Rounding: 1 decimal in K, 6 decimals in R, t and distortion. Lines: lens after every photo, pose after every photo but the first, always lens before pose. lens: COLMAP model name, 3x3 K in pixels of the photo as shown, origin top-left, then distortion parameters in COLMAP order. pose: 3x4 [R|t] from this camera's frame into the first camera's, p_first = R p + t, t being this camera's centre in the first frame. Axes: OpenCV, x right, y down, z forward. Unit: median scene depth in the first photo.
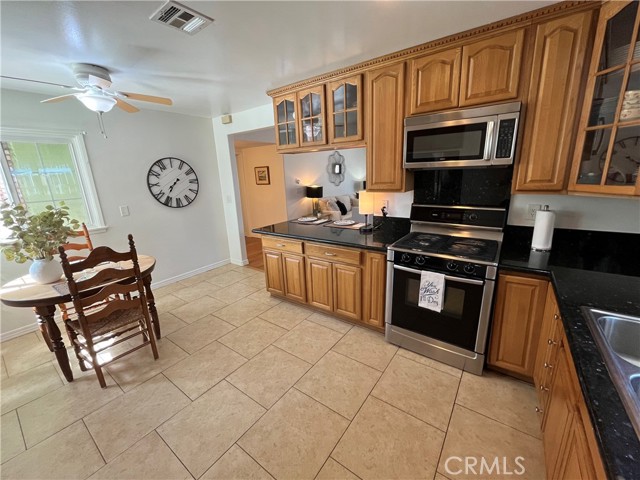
lens RADIAL K [[261.3, 0, 319.7], [0, 261.3, 238.6], [0, 0, 1]] dist [0.000807, 0.000358]
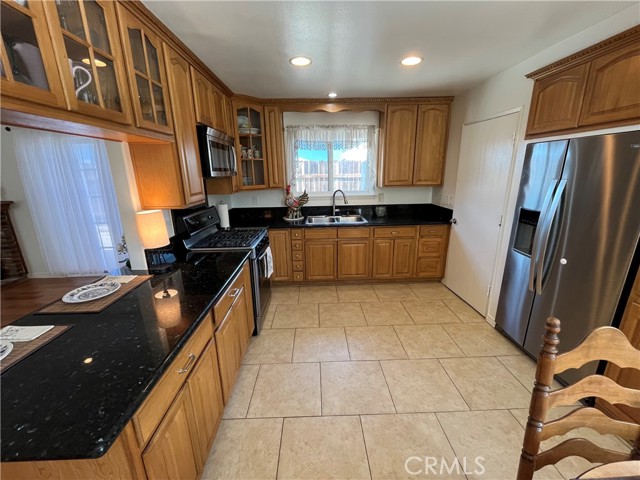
lens RADIAL K [[261.3, 0, 319.7], [0, 261.3, 238.4], [0, 0, 1]] dist [0.000807, 0.000358]
pose [[-0.609099, -0.153535, 0.778091, -0.847668], [0.239311, 0.899773, 0.364882, -0.374698], [-0.756127, 0.408455, -0.511308, 1.498415]]
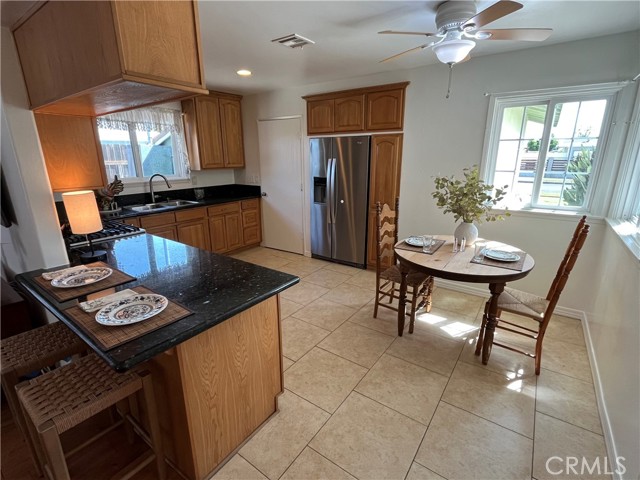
lens RADIAL K [[301.2, 0, 321.2], [0, 301.2, 237.2], [0, 0, 1]] dist [-0.011441, 0.000423]
pose [[-0.999003, 0.043676, 0.009293, -0.512806], [0.042489, 0.865755, 0.498661, -0.581051], [0.013734, 0.498559, -0.866747, 2.331959]]
